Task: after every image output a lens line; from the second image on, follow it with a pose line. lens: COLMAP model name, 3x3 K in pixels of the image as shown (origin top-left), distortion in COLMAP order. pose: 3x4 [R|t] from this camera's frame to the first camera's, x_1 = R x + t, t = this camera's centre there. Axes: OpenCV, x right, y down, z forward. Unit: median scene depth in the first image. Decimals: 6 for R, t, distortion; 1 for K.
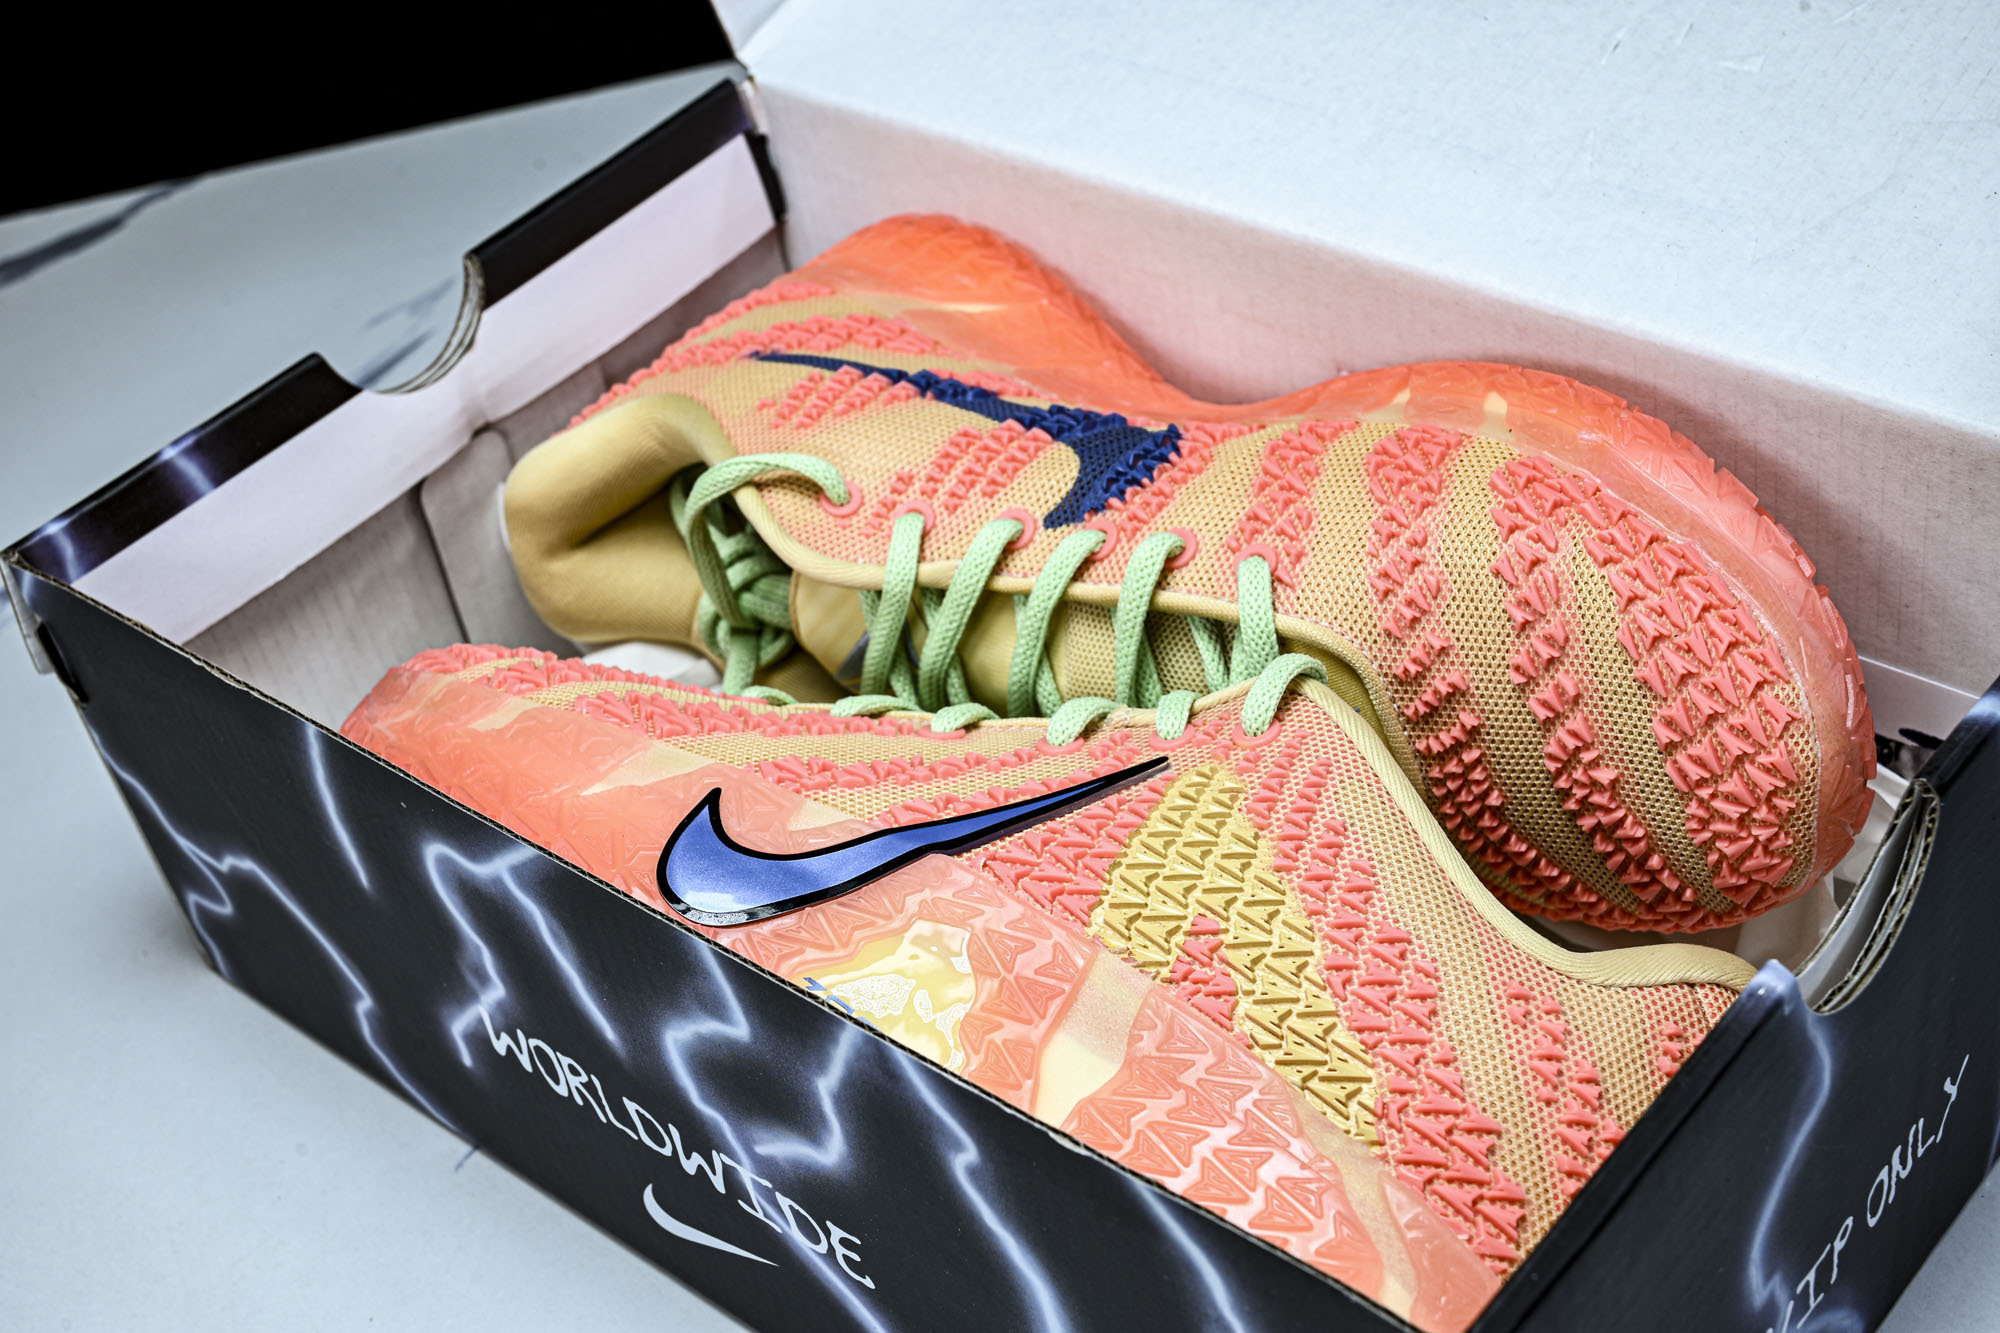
lens RADIAL K [[2628.2, 0, 984.2], [0, 2628.2, 648.2], [0, 0, 1]] dist [0.125077, 0.000000]
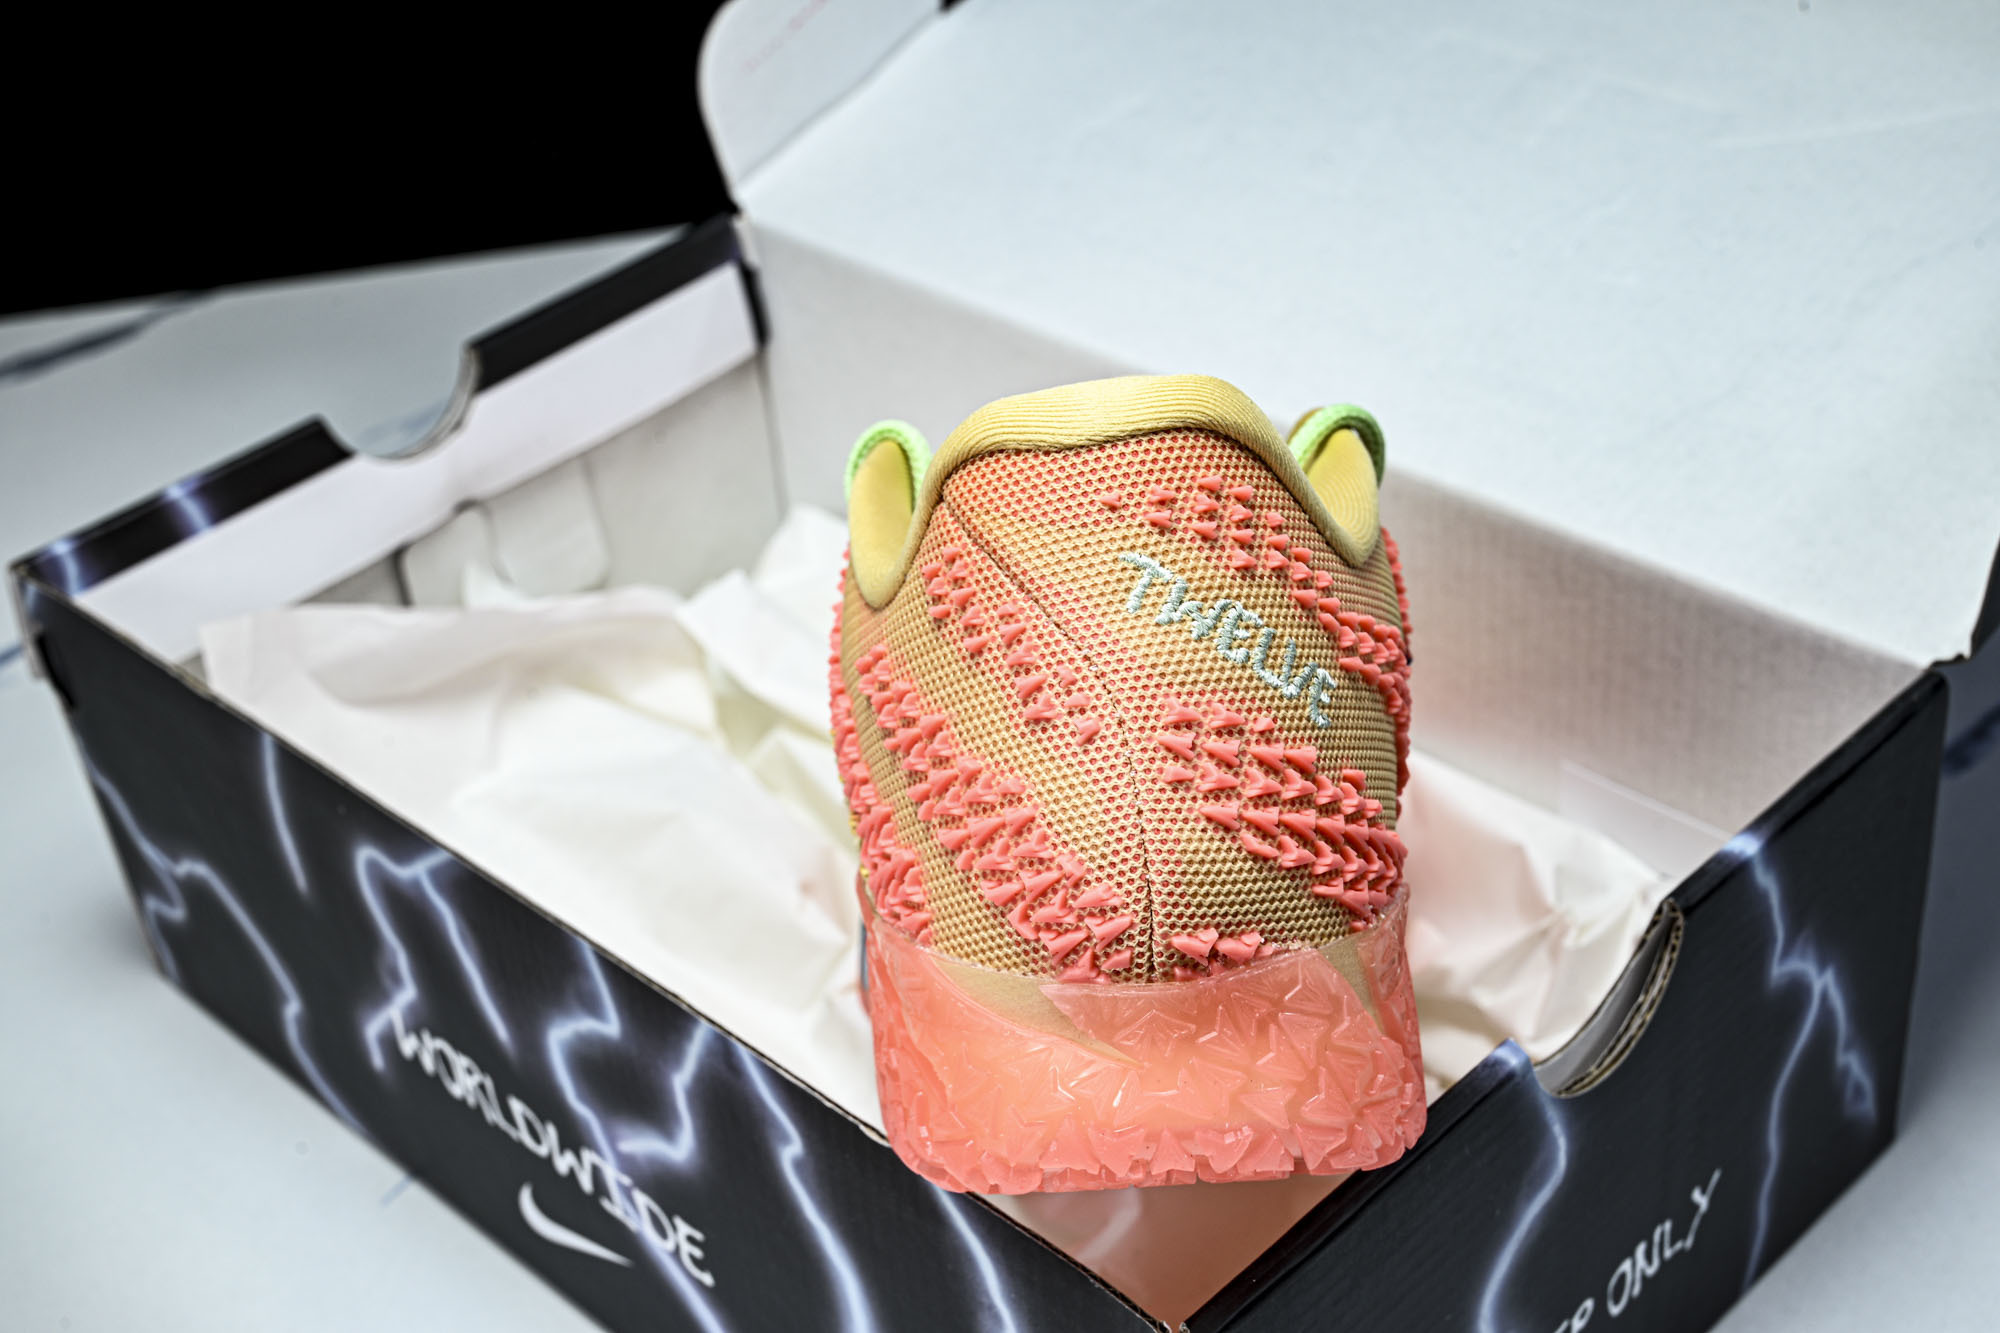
lens RADIAL K [[2912.3, 0, 1017.2], [0, 2912.3, 670.8], [0, 0, 1]] dist [0.314524, 0.000000]
pose [[0.994881, 0.091734, -0.042376, 0.113066], [-0.095074, 0.991833, -0.085021, 0.079786], [0.034231, 0.088614, 0.995478, -0.245971]]
